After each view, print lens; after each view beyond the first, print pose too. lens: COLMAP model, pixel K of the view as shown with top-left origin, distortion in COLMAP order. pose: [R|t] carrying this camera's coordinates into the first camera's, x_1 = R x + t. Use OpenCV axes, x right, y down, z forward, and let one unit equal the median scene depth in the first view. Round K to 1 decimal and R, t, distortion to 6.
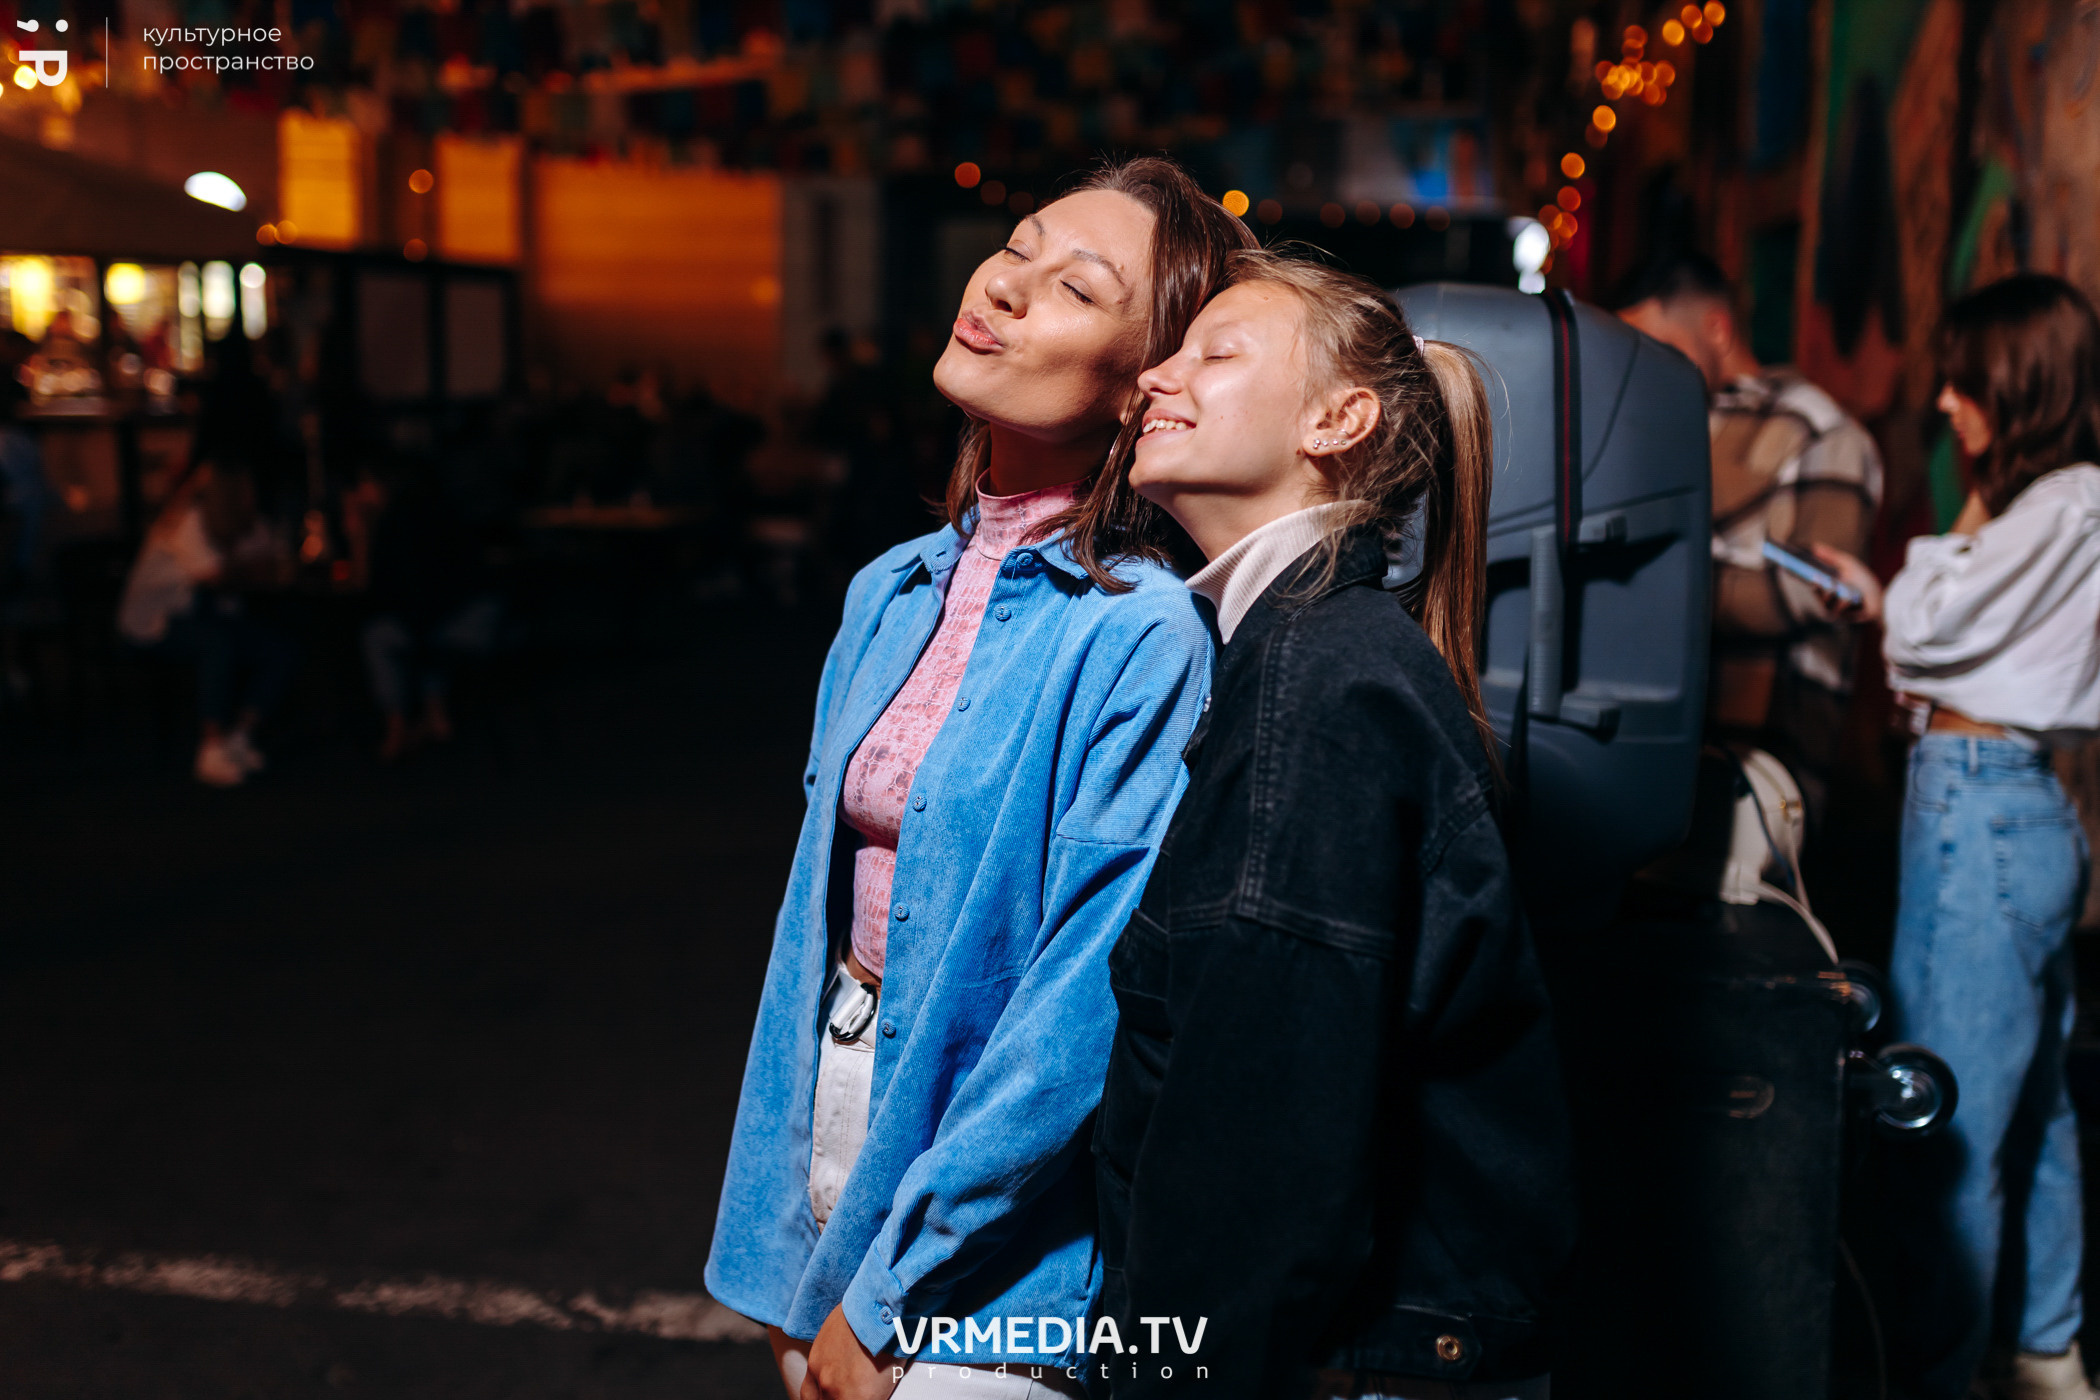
lens RADIAL K [[2005.5, 0, 1050.0], [0, 2005.5, 700.0], [0, 0, 1]] dist [-0.011426, -0.022166]
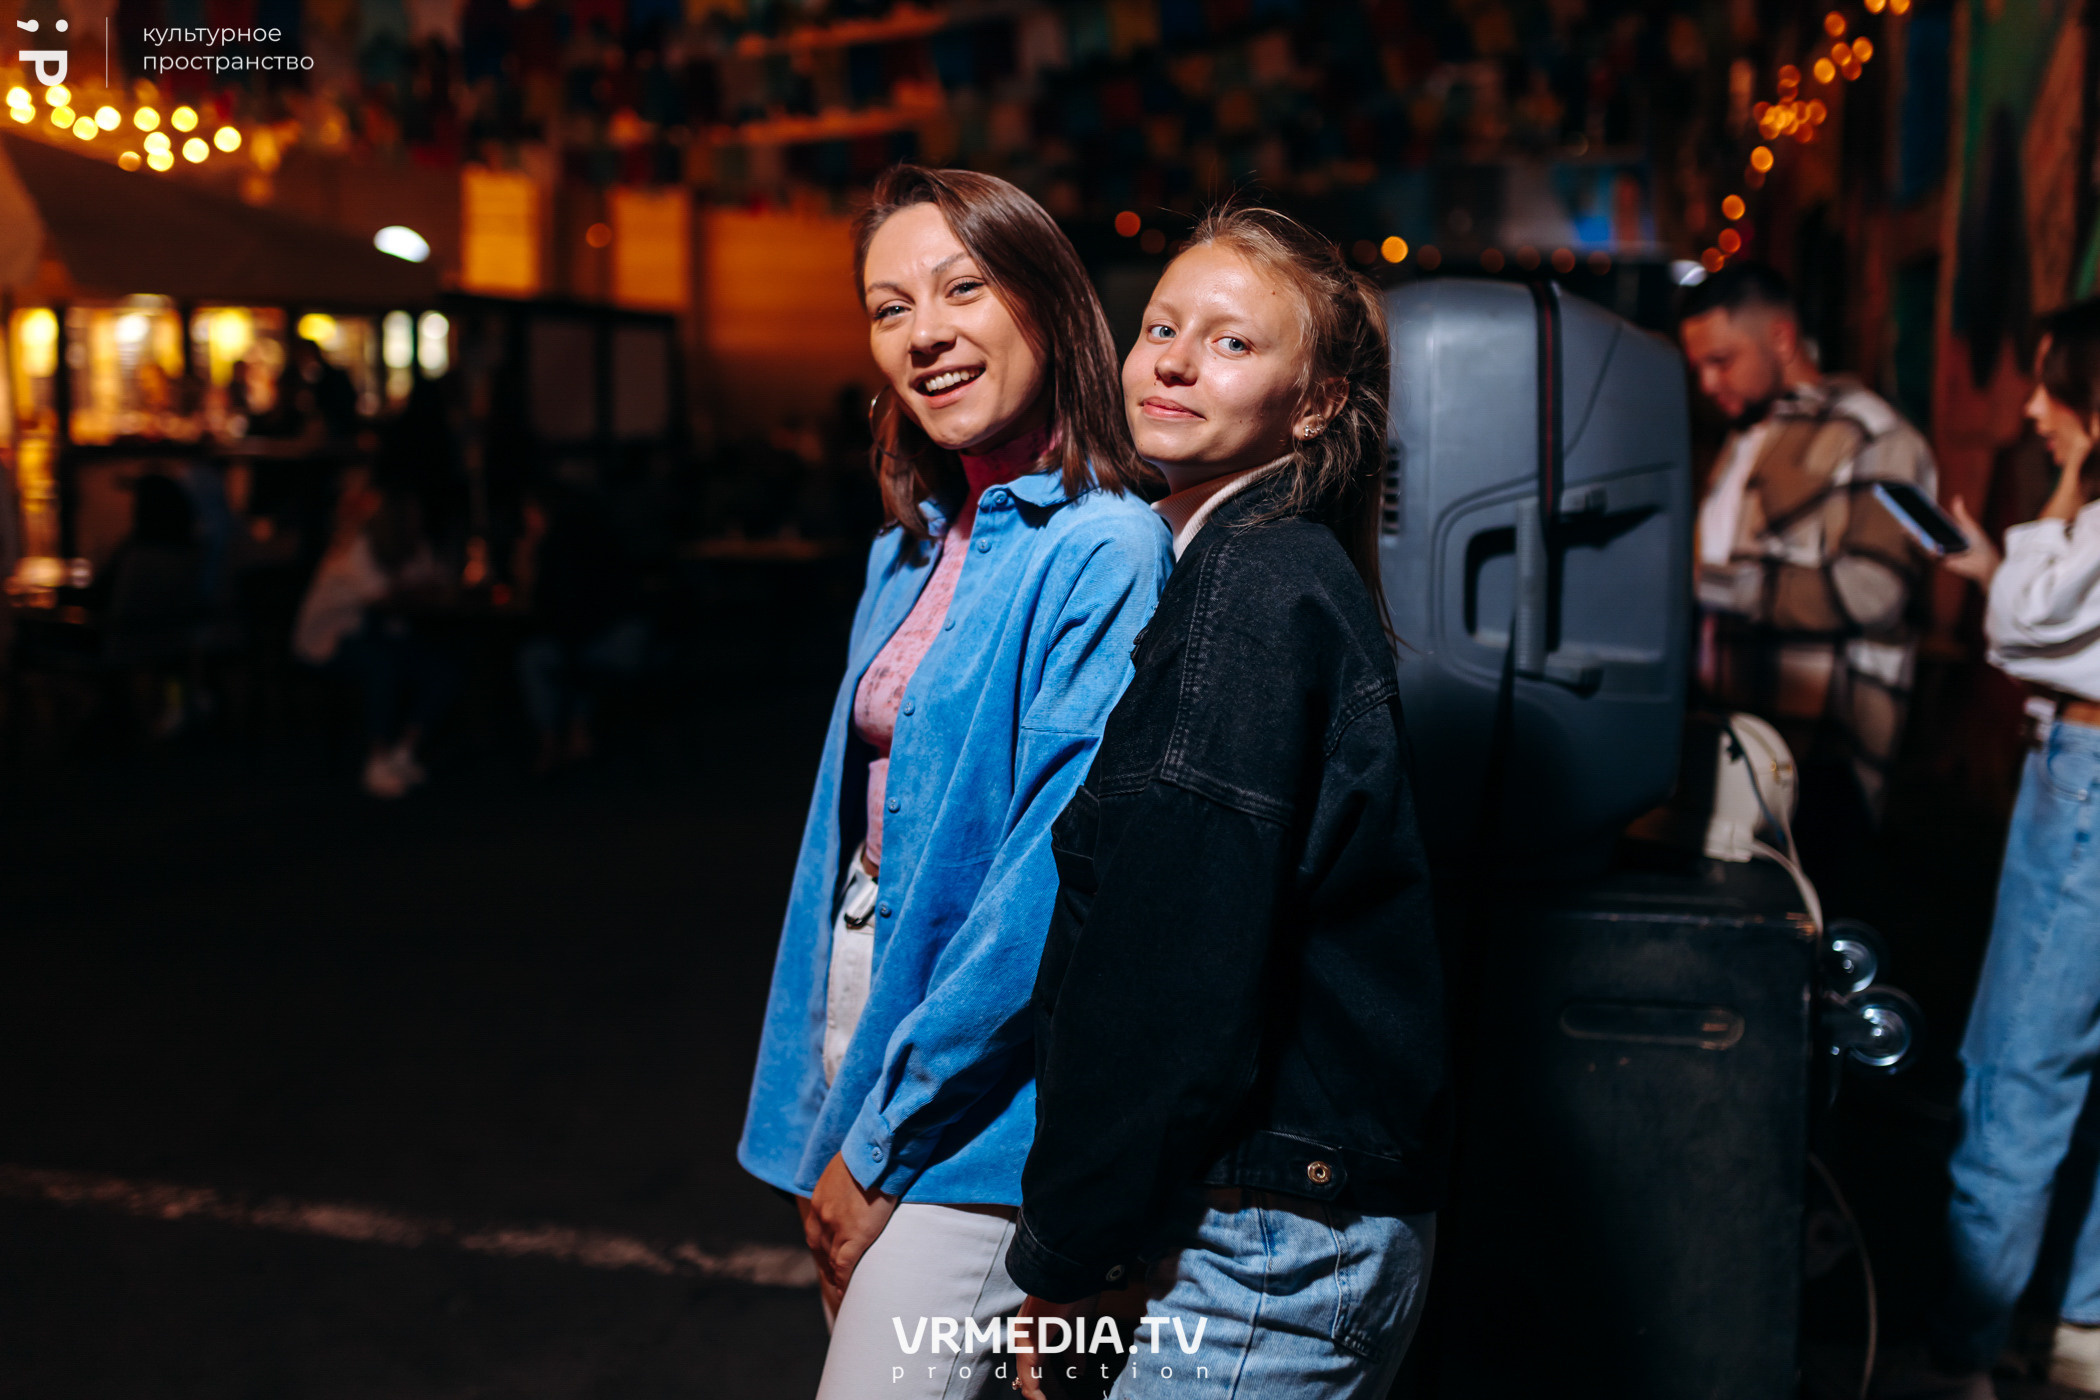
lens RADIAL K [[2005.5, 0, 1050.0], [0, 2005.5, 700.0], [0, 0, 1]] dist [-0.011426, -0.022166]
pose [[0.996800, 0.009254, -0.079397, 0.073083], [-0.011143, 0.999665, -0.023377, 0.049769], [0.079154, 0.024187, 0.996569, -0.098422]]
